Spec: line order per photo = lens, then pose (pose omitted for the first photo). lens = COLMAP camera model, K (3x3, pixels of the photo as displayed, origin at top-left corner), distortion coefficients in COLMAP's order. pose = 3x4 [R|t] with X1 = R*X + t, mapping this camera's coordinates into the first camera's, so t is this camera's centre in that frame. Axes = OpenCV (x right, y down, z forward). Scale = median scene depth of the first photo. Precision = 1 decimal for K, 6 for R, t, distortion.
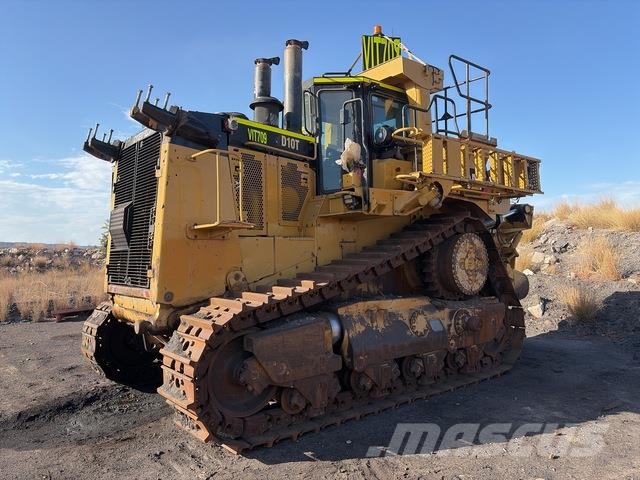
lens RADIAL K [[483.4, 0, 317.9], [0, 483.4, 242.3], [0, 0, 1]] dist [0.053572, -0.051927]
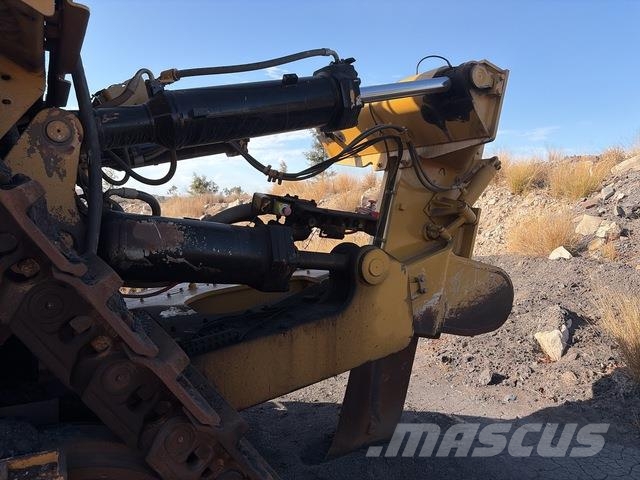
lens RADIAL K [[483.4, 0, 325.6], [0, 483.4, 242.2], [0, 0, 1]] dist [0.053572, -0.051927]
pose [[0.988767, 0.039911, -0.144041, 0.545007], [-0.026689, 0.995347, 0.092583, 0.017297], [0.147065, -0.087698, 0.985231, 0.952810]]
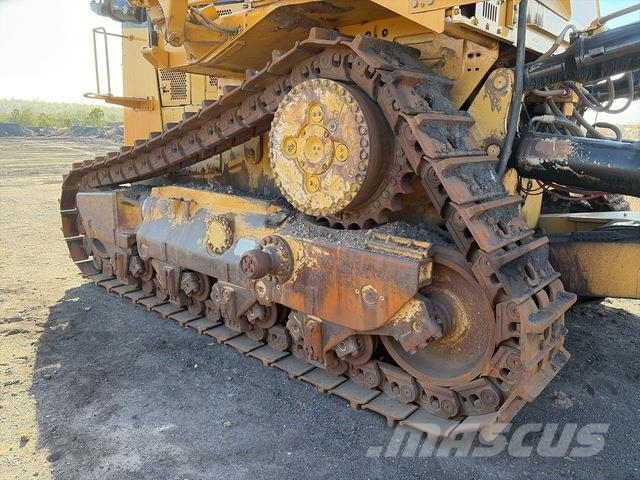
lens RADIAL K [[483.4, 0, 327.0], [0, 483.4, 241.8], [0, 0, 1]] dist [0.053572, -0.051927]
pose [[0.174315, 0.226439, -0.958300, 0.808116], [0.002866, 0.973079, 0.230452, 0.024317], [0.984686, -0.042918, 0.168974, 0.965302]]
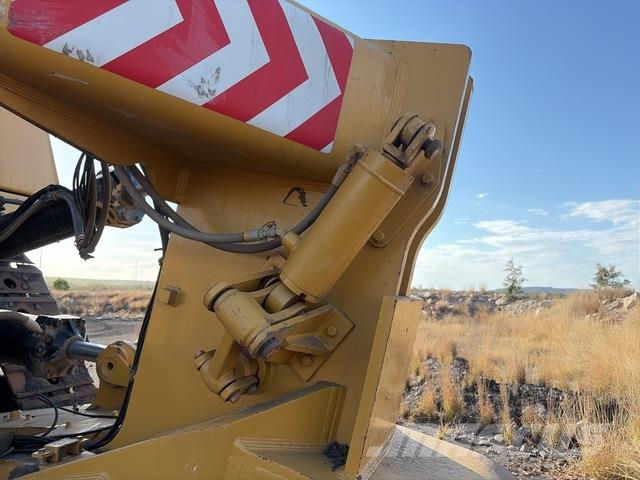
lens RADIAL K [[483.4, 0, 320.2], [0, 483.4, 245.7], [0, 0, 1]] dist [0.053572, -0.051927]
pose [[0.516820, -0.077693, -0.852561, 0.789270], [0.003748, 0.996069, -0.088499, 0.023718], [0.856086, 0.042543, 0.515080, 1.482532]]
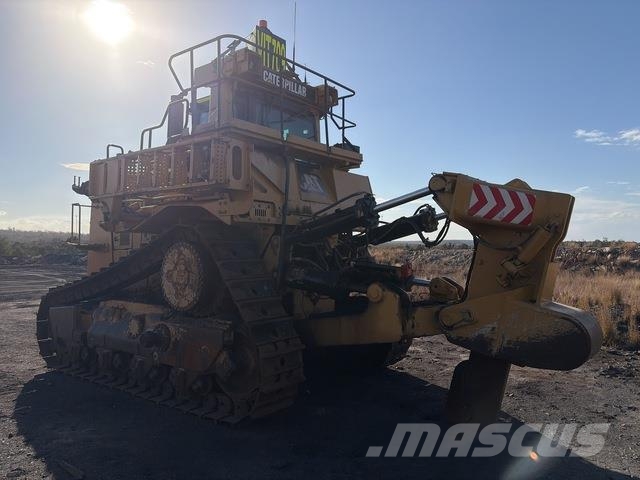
lens RADIAL K [[483.4, 0, 324.5], [0, 483.4, 242.3], [0, 0, 1]] dist [0.053572, -0.051927]
pose [[0.221917, -0.015526, -0.974942, 1.300511], [0.023230, 0.999674, -0.010633, -0.003709], [0.974789, -0.020288, 0.222205, 1.100726]]
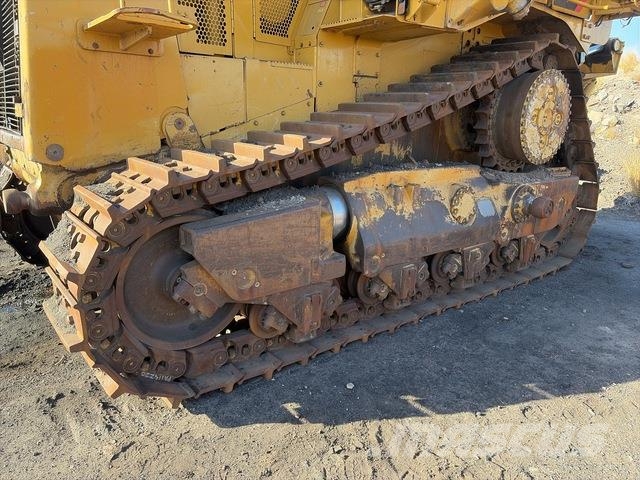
lens RADIAL K [[483.4, 0, 319.7], [0, 483.4, 241.8], [0, 0, 1]] dist [0.053572, -0.051927]
pose [[0.999217, 0.037825, -0.011560, 0.016408], [-0.033000, 0.958397, 0.283526, 0.028017], [0.021804, -0.282922, 0.958895, 0.307907]]
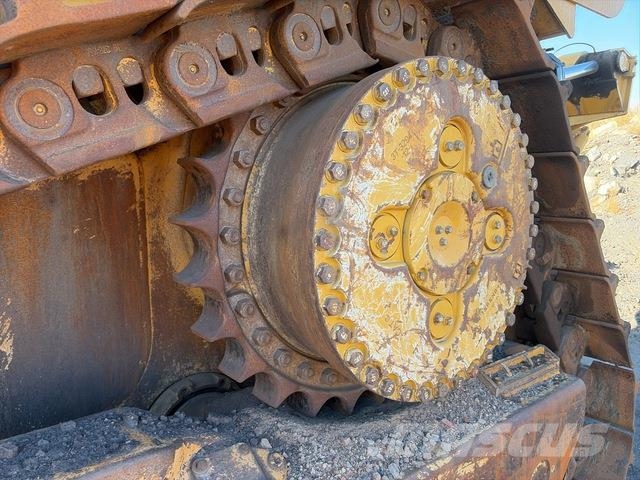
lens RADIAL K [[483.4, 0, 313.8], [0, 483.4, 240.2], [0, 0, 1]] dist [0.053572, -0.051927]
pose [[0.999805, 0.006929, -0.018504, 0.278250], [-0.004047, 0.988457, 0.151447, 0.019711], [0.019339, -0.151343, 0.988292, 0.848160]]
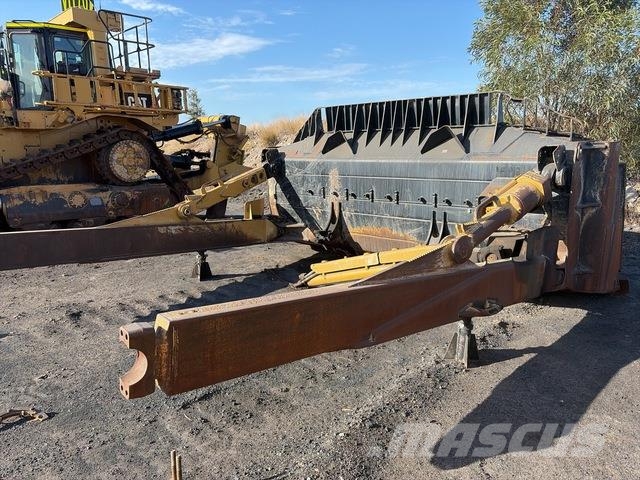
lens RADIAL K [[483.4, 0, 321.6], [0, 483.4, 241.7], [0, 0, 1]] dist [0.053572, -0.051927]
pose [[0.996402, -0.013541, 0.083659, 0.801235], [-0.004908, 0.976276, 0.216475, -0.042937], [-0.084606, -0.216107, 0.972697, -0.583036]]
